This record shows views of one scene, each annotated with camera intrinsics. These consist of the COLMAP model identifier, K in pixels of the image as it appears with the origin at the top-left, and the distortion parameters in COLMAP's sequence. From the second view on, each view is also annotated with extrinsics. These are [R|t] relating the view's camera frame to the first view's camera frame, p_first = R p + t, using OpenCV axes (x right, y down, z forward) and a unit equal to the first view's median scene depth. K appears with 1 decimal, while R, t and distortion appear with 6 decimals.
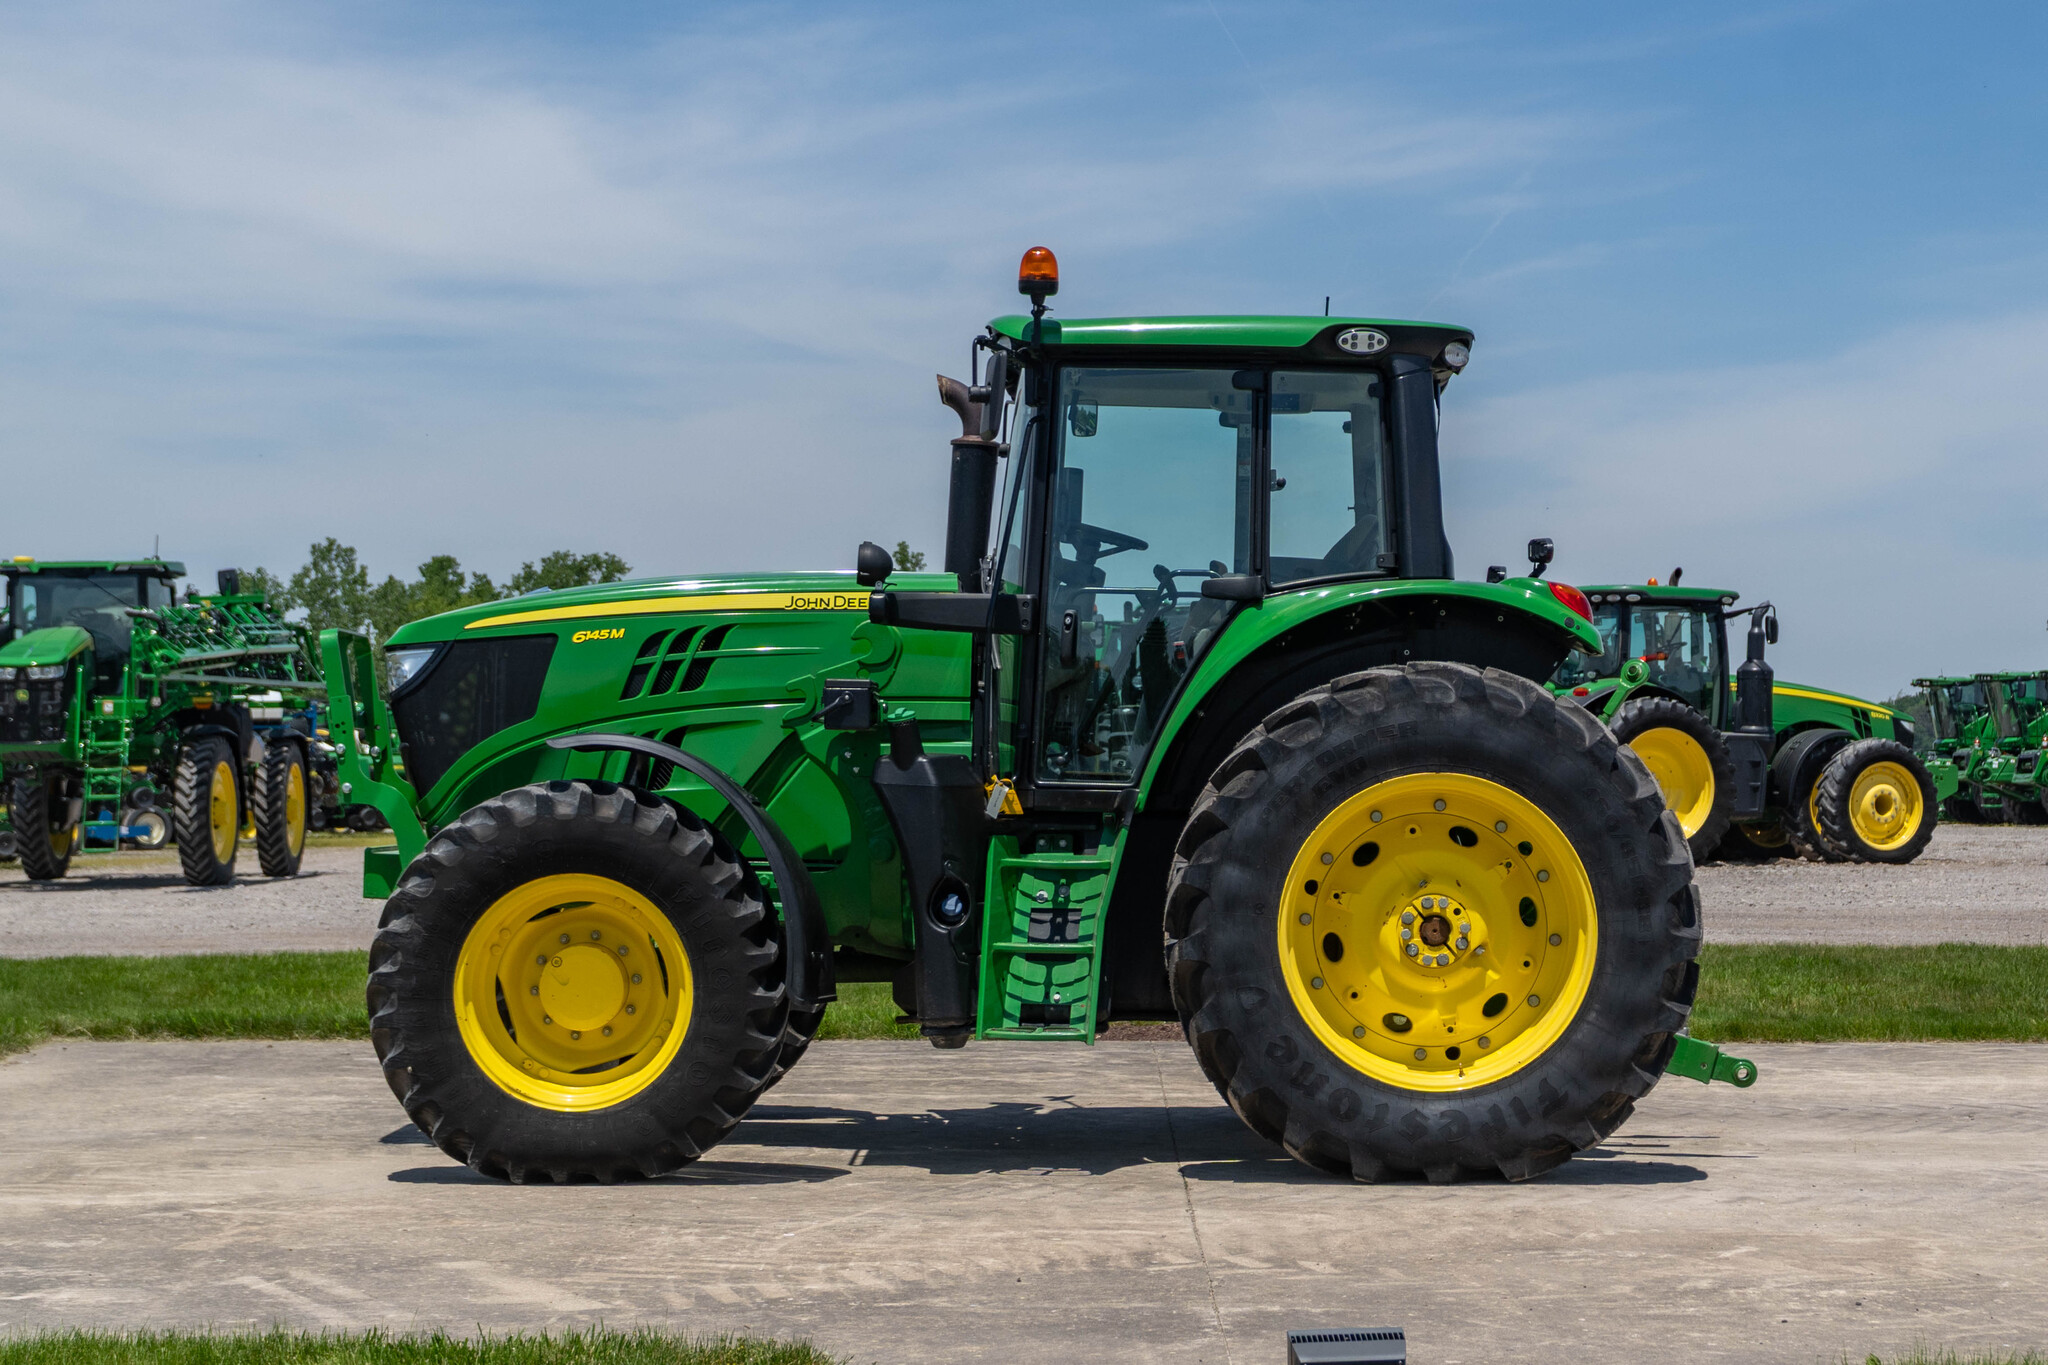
lens RADIAL K [[4782.5, 0, 1050.4], [0, 4782.5, 592.1], [0, 0, 1]] dist [0.064350, 0.219227]
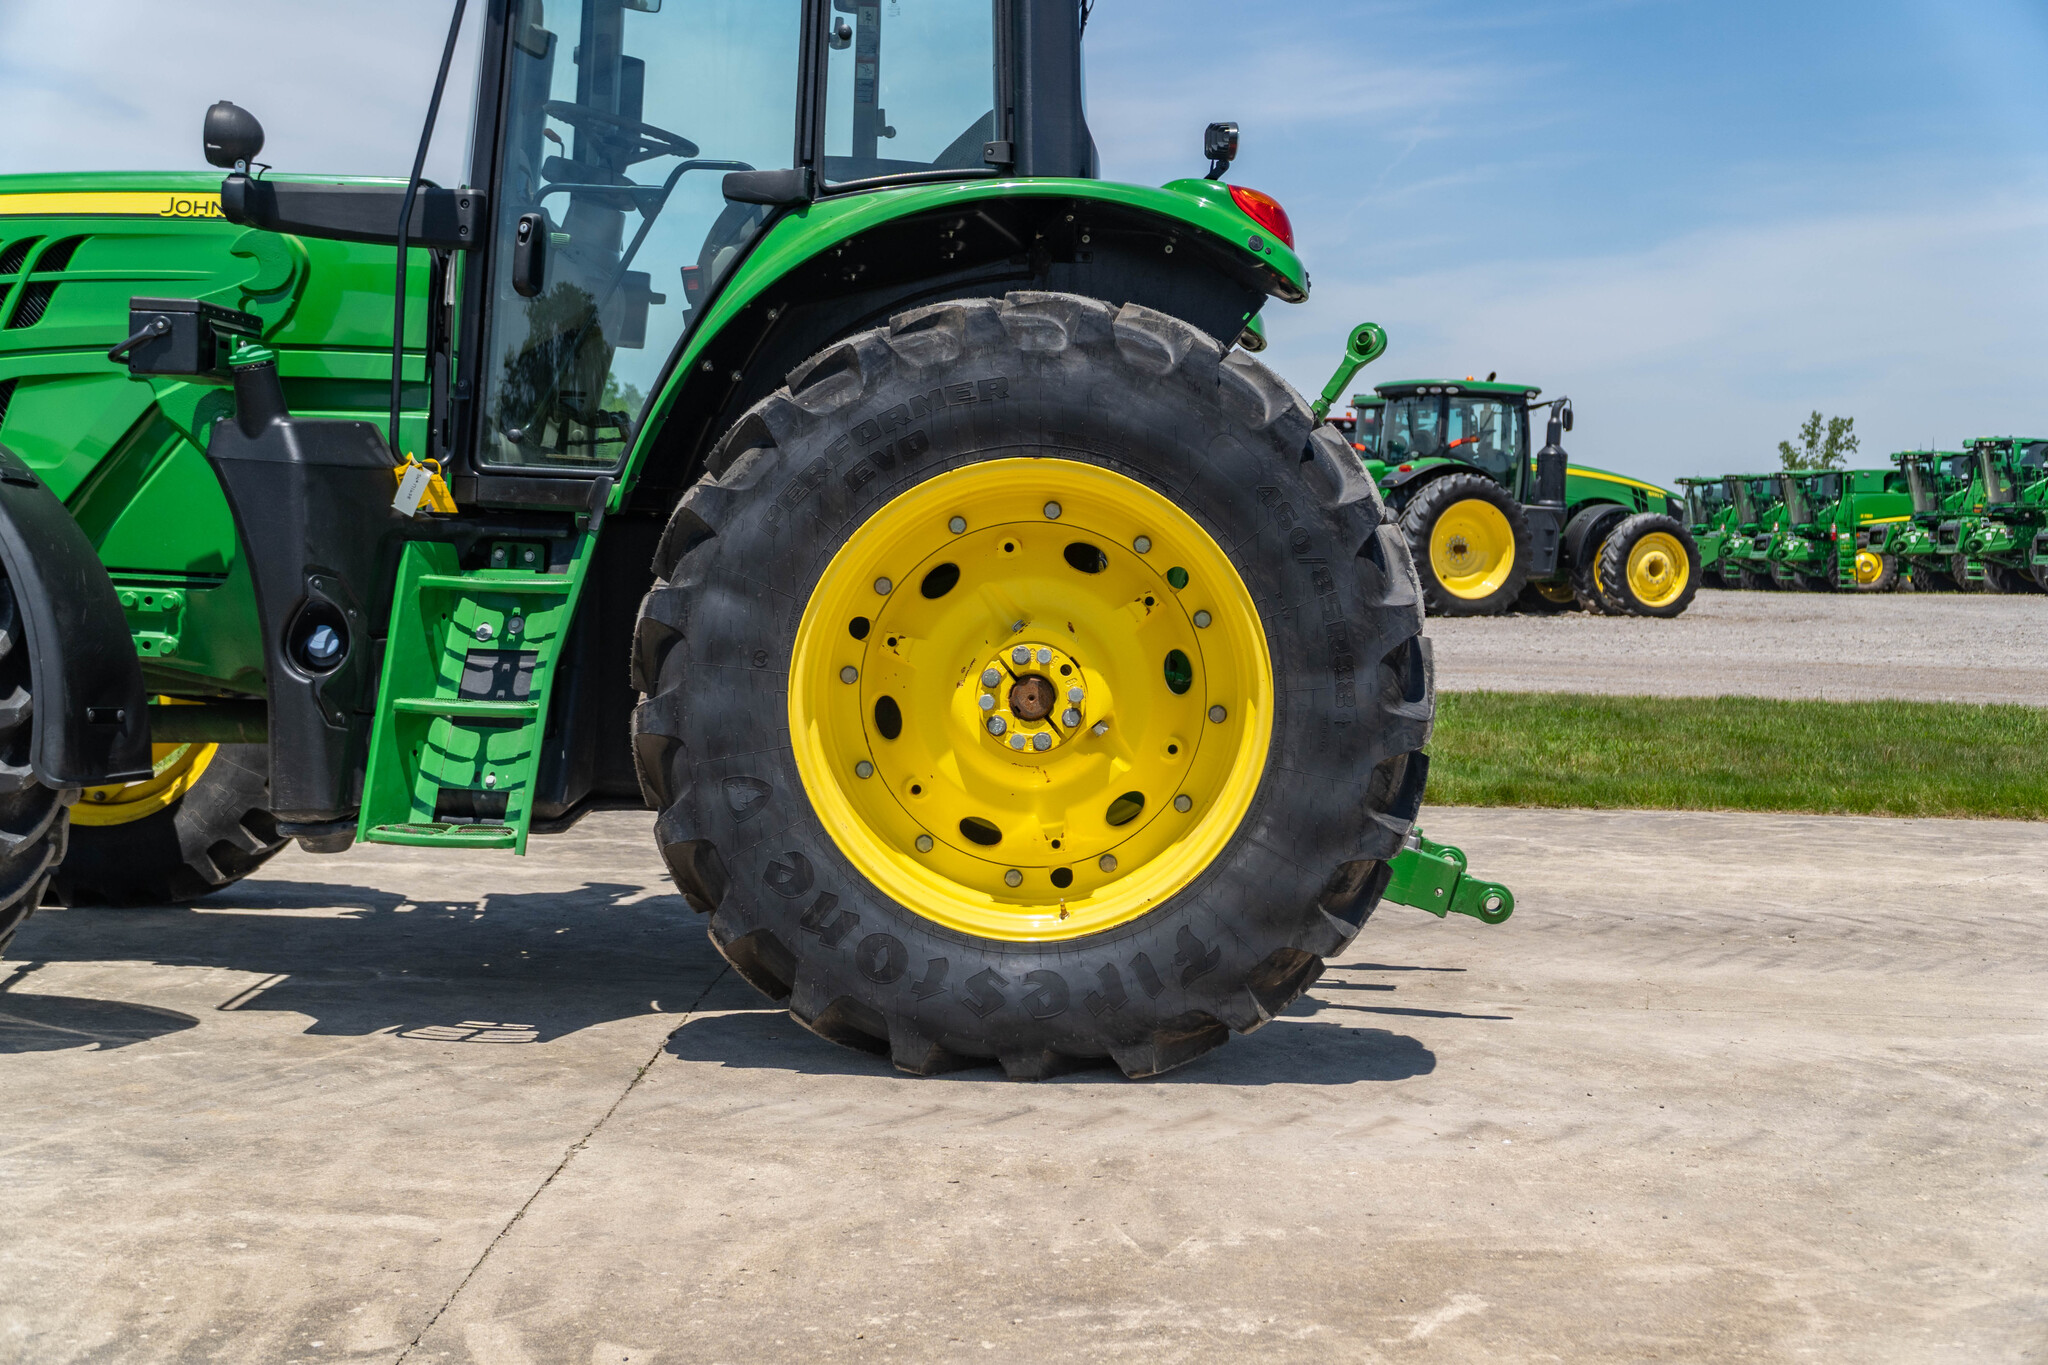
lens RADIAL K [[3495.5, 0, 1024.0], [0, 3495.5, 682.5], [0, 0, 1]] dist [0.124119, -0.070958]
pose [[0.999718, 0.023576, -0.002802, 0.077659], [-0.023282, 0.996612, 0.078886, 0.029340], [0.004652, -0.078799, 0.996880, 0.498303]]
